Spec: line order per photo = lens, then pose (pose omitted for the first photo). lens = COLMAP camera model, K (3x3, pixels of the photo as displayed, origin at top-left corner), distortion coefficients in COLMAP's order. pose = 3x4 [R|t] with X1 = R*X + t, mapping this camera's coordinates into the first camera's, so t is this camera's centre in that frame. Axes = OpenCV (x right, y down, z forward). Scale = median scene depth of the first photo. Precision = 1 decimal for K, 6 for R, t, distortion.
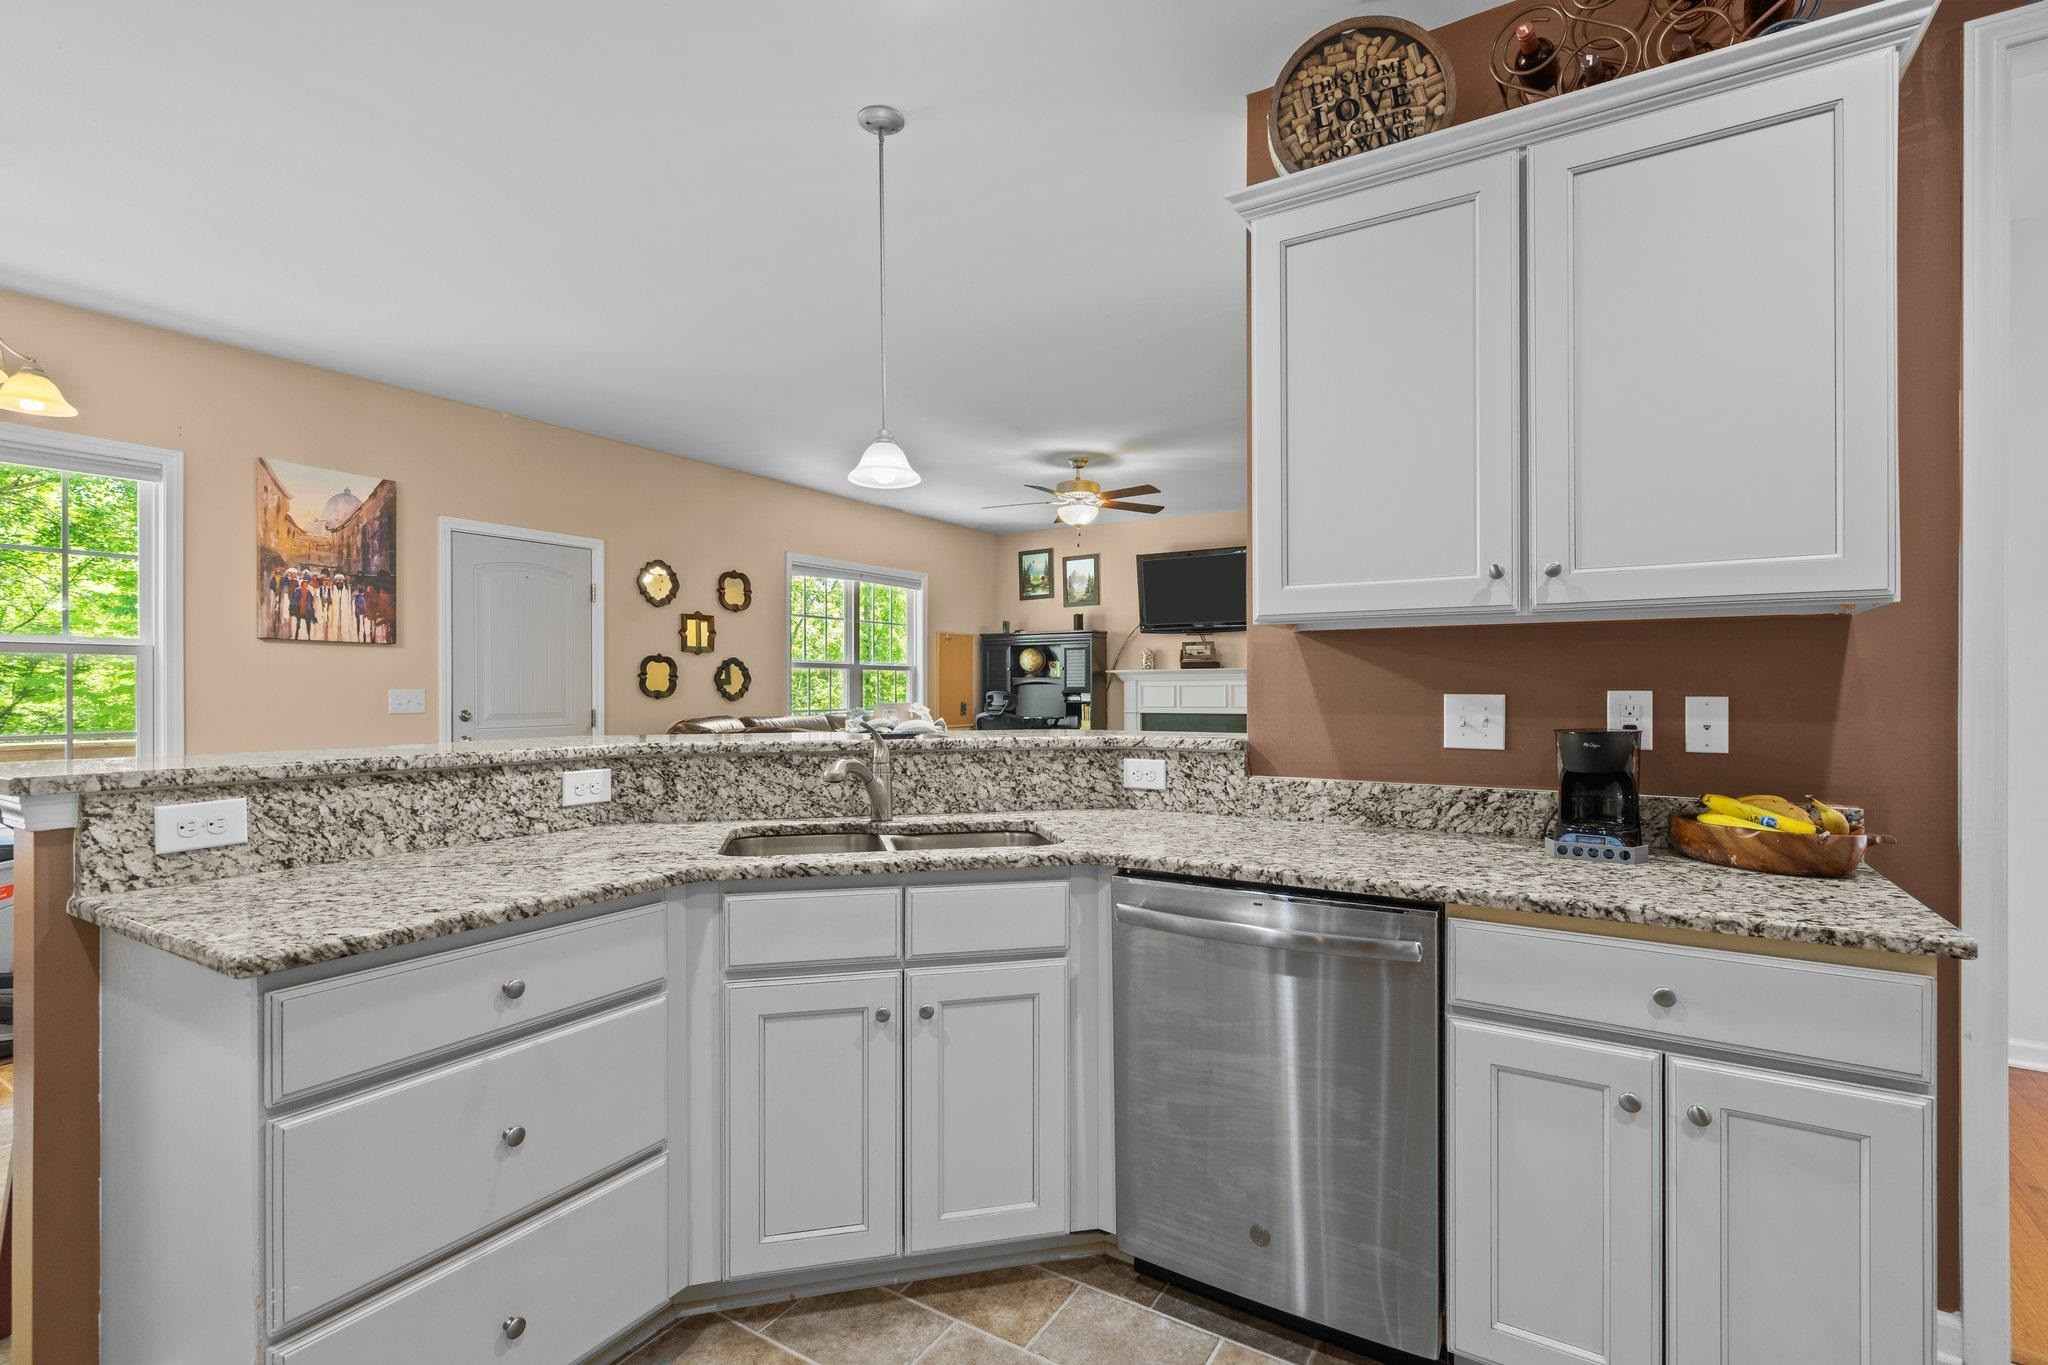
lens RADIAL K [[936.4, 0, 1025.5], [0, 936.4, 690.6], [0, 0, 1]] dist [0.002982, 0.001374]
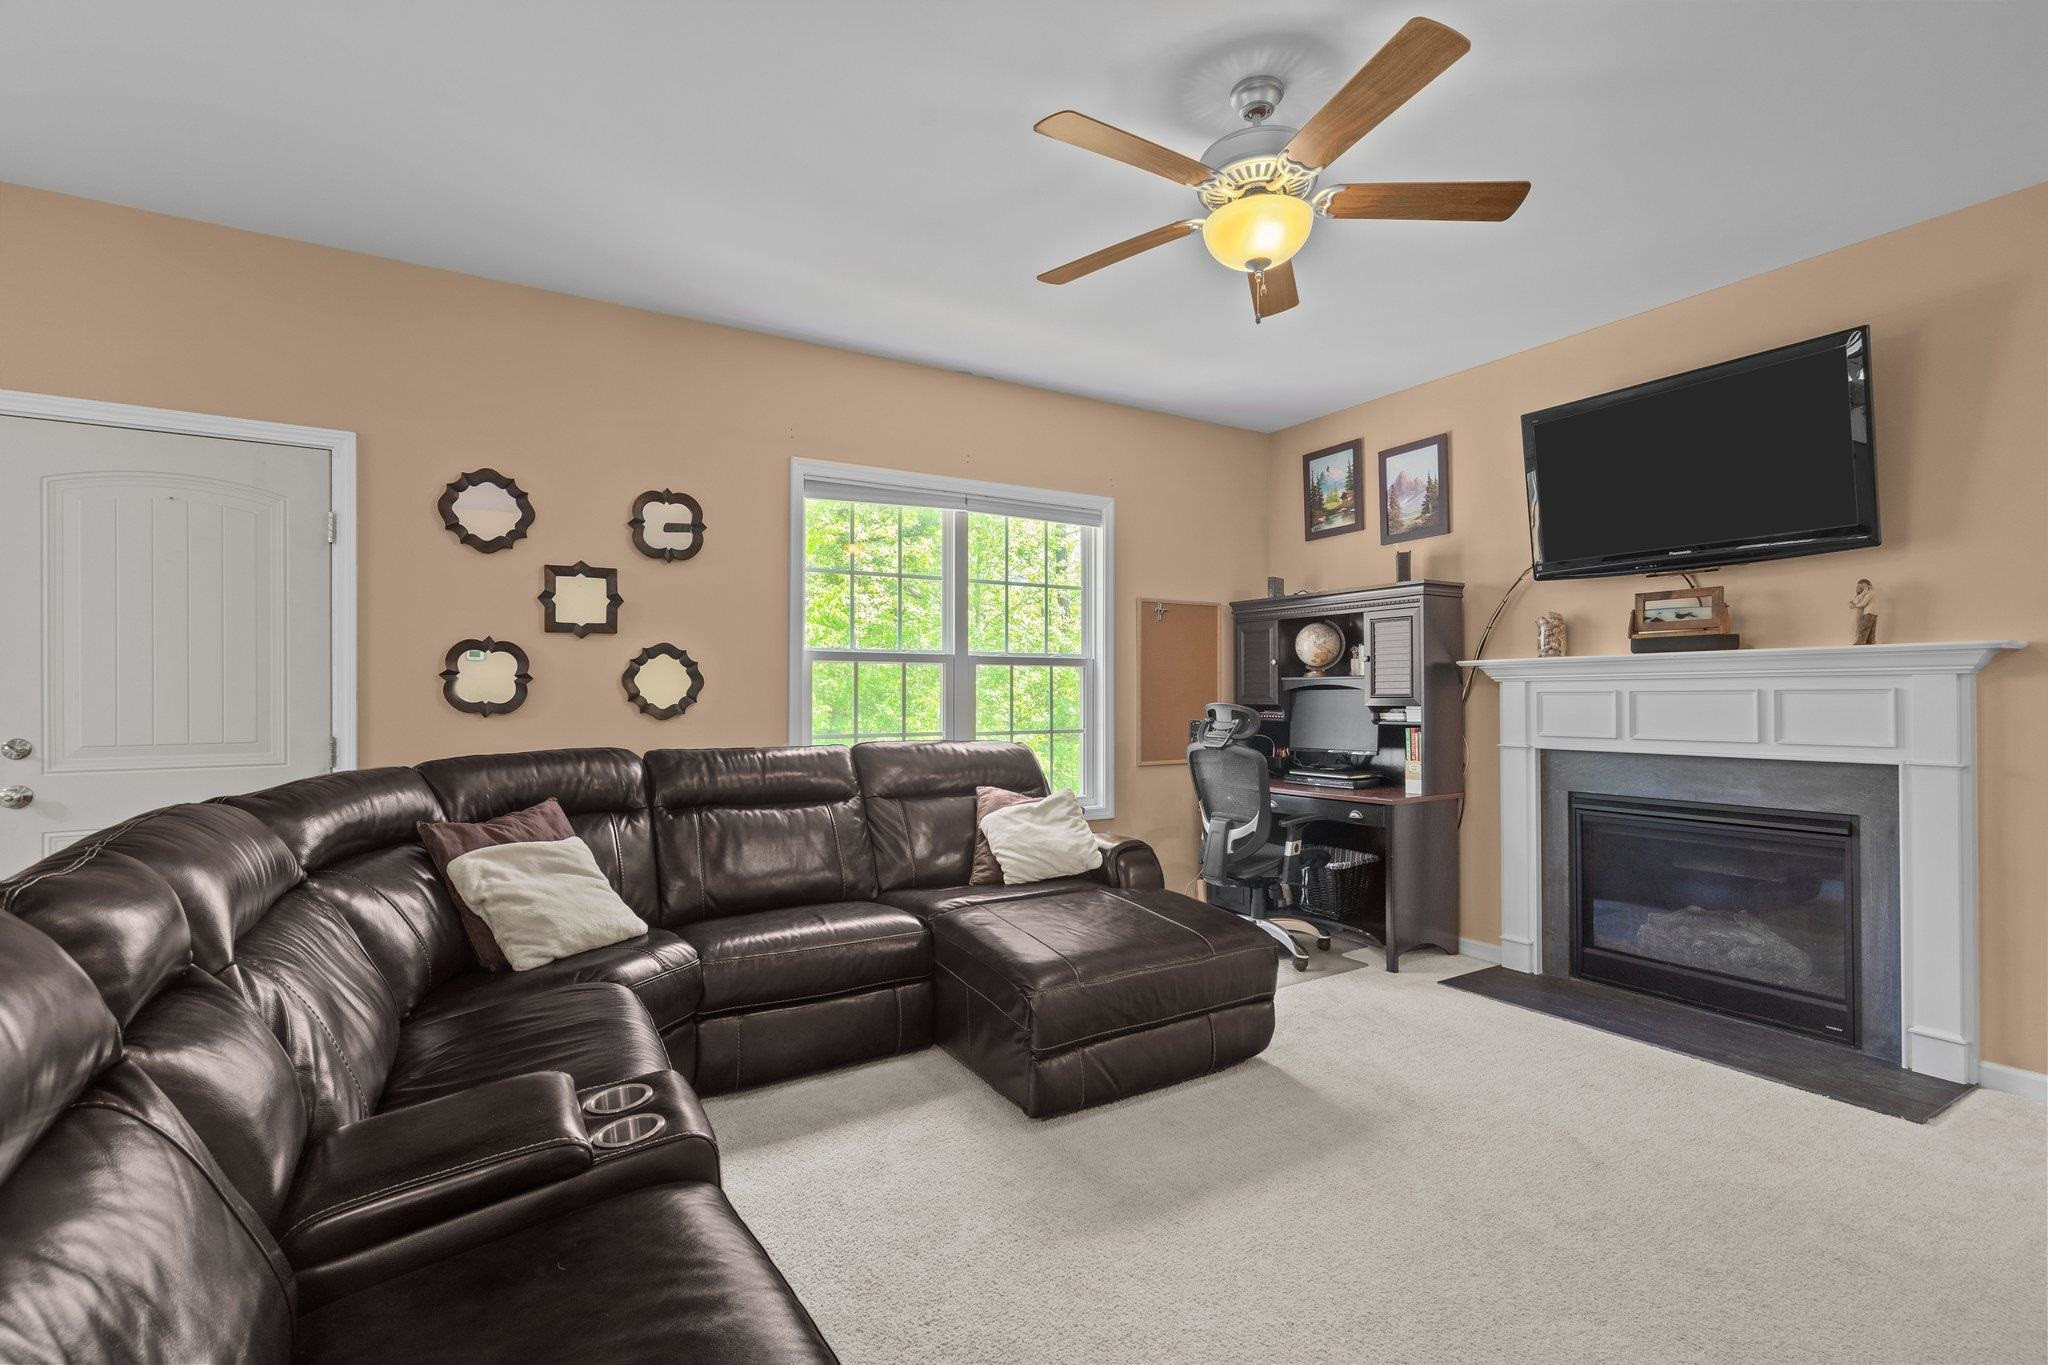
lens RADIAL K [[936.4, 0, 1029.8], [0, 936.4, 689.8], [0, 0, 1]] dist [0.002982, 0.001374]
pose [[0.895096, -0.004021, -0.445856, 0.180403], [0.000260, 0.999964, -0.008495, -0.002858], [0.445874, 0.007488, 0.895064, 0.783632]]
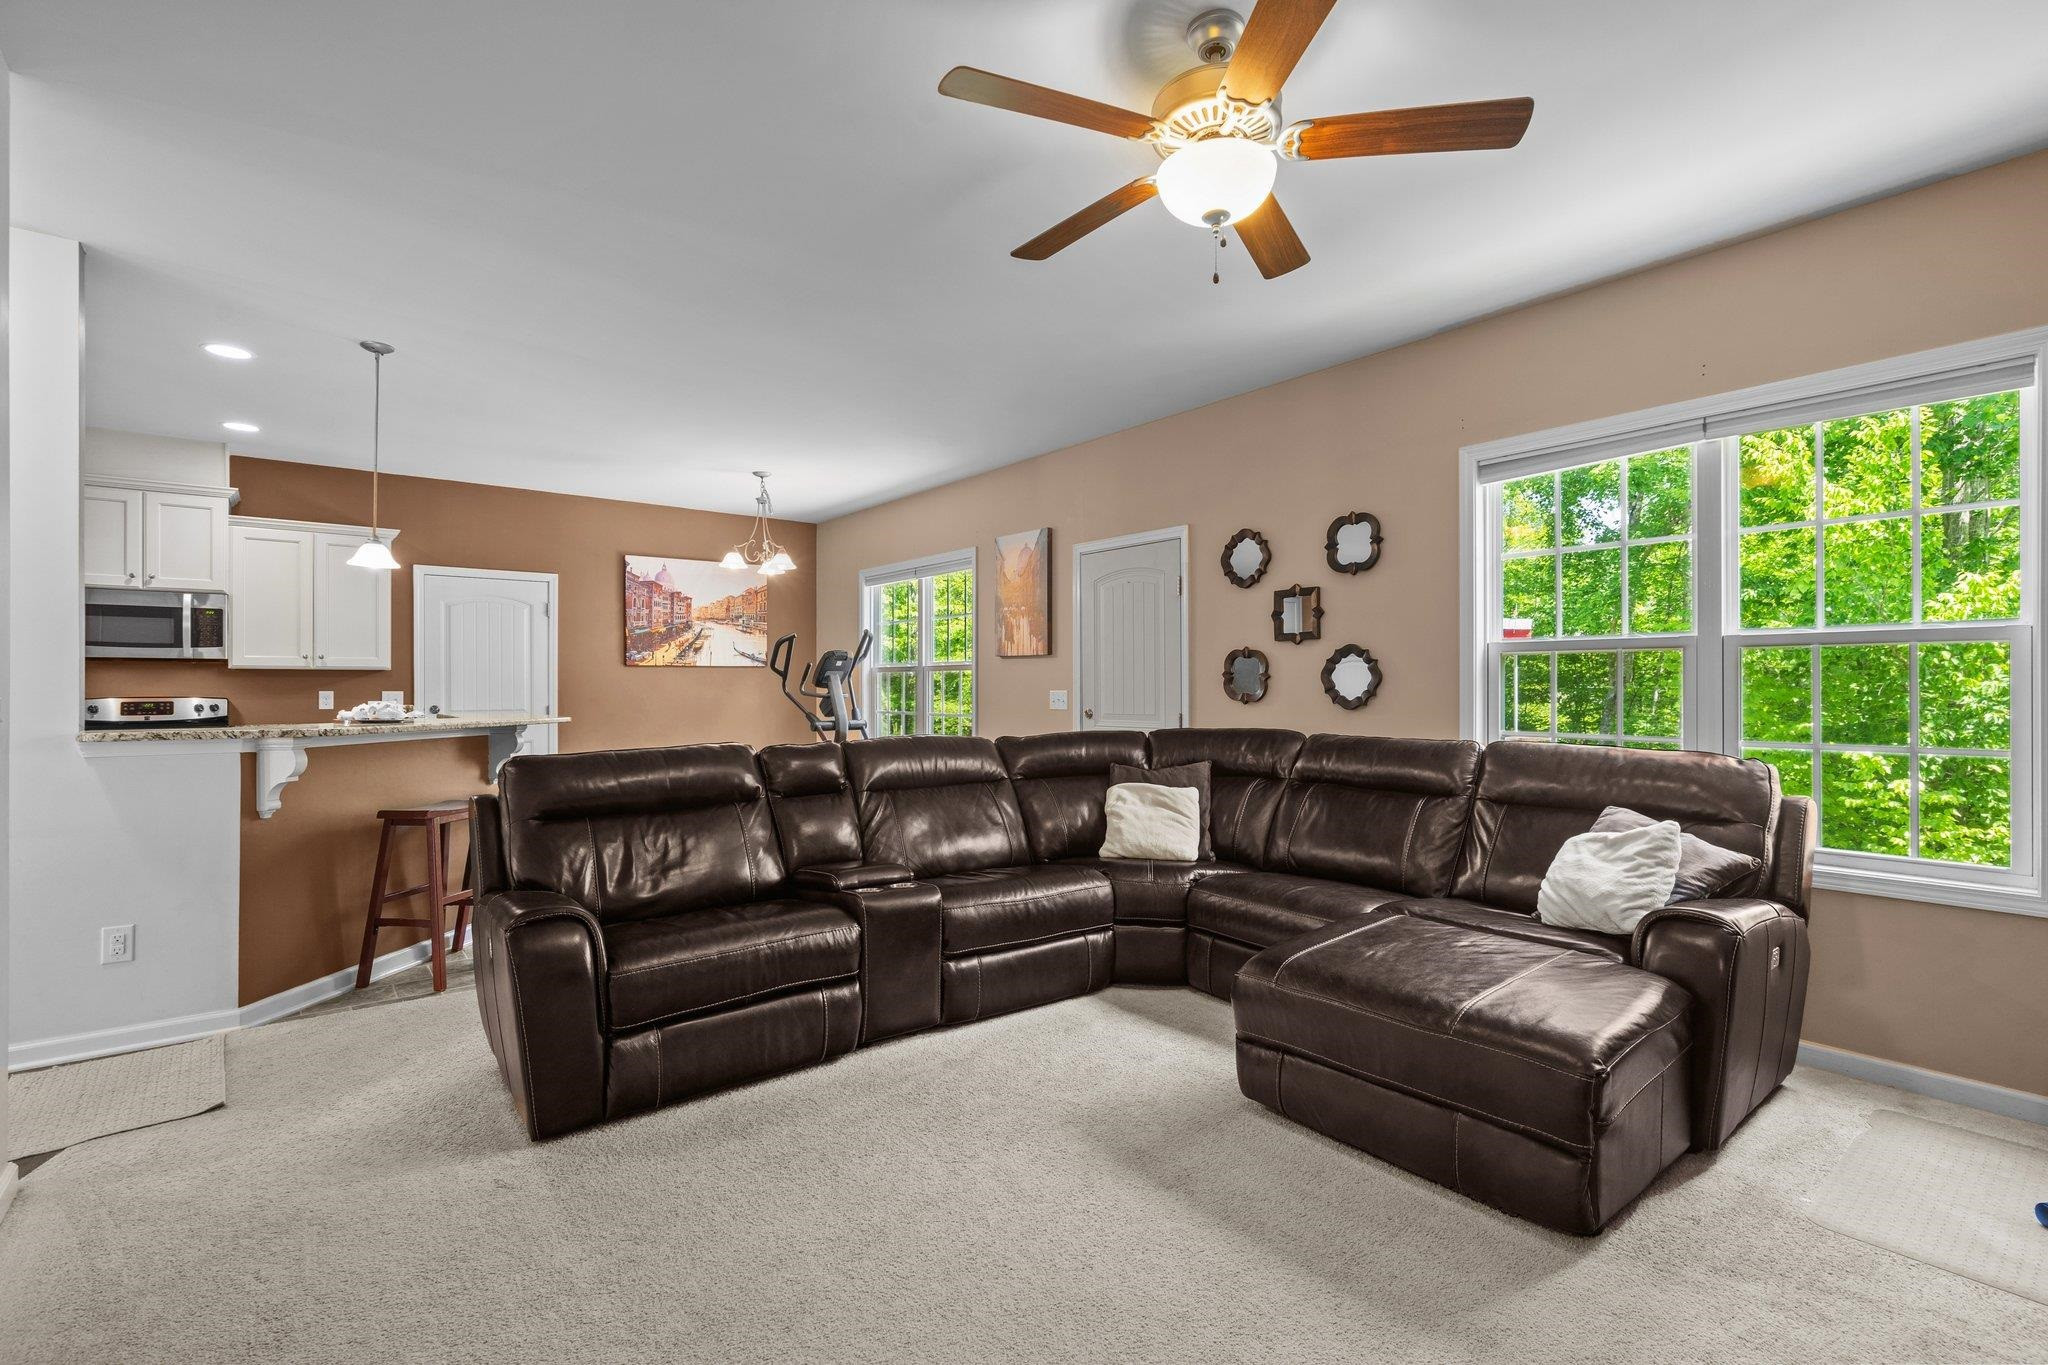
lens RADIAL K [[936.4, 0, 1015.6], [0, 936.4, 679.4], [0, 0, 1]] dist [0.002982, 0.001374]
pose [[-0.334686, -0.008037, -0.942295, 0.513000], [-0.001705, 0.999967, -0.007923, -0.006140], [0.942328, -0.001045, -0.334689, 1.318511]]
